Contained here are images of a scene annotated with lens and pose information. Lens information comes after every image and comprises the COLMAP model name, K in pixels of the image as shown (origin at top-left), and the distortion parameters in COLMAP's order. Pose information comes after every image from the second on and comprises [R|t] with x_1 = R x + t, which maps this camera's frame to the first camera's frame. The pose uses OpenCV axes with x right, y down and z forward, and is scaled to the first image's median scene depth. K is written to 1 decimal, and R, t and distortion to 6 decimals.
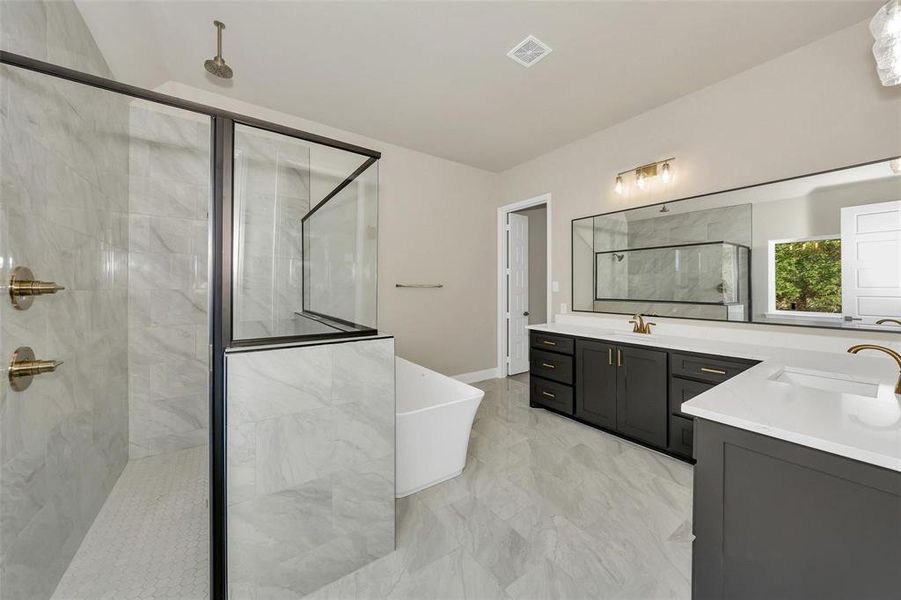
lens RADIAL K [[328.6, 0, 450.3], [0, 328.6, 290.9], [0, 0, 1]] dist [-0.001712, -0.000293]
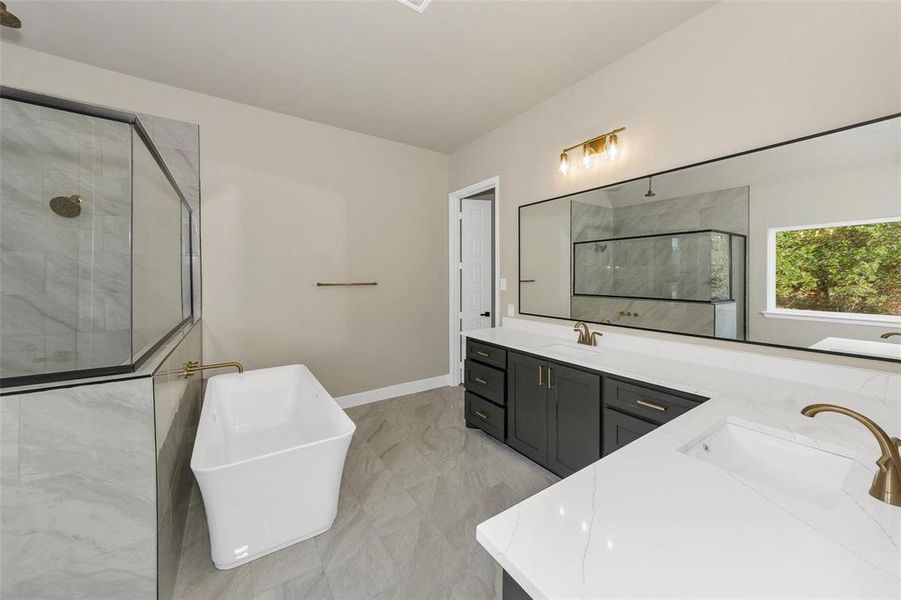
lens RADIAL K [[328.6, 0, 455.0], [0, 328.6, 281.8], [0, 0, 1]] dist [-0.001712, -0.000293]
pose [[0.999539, -0.002698, -0.030241, 0.226777], [0.002983, 0.999951, 0.009399, -0.029676], [0.030214, -0.009485, 0.999498, 0.140719]]
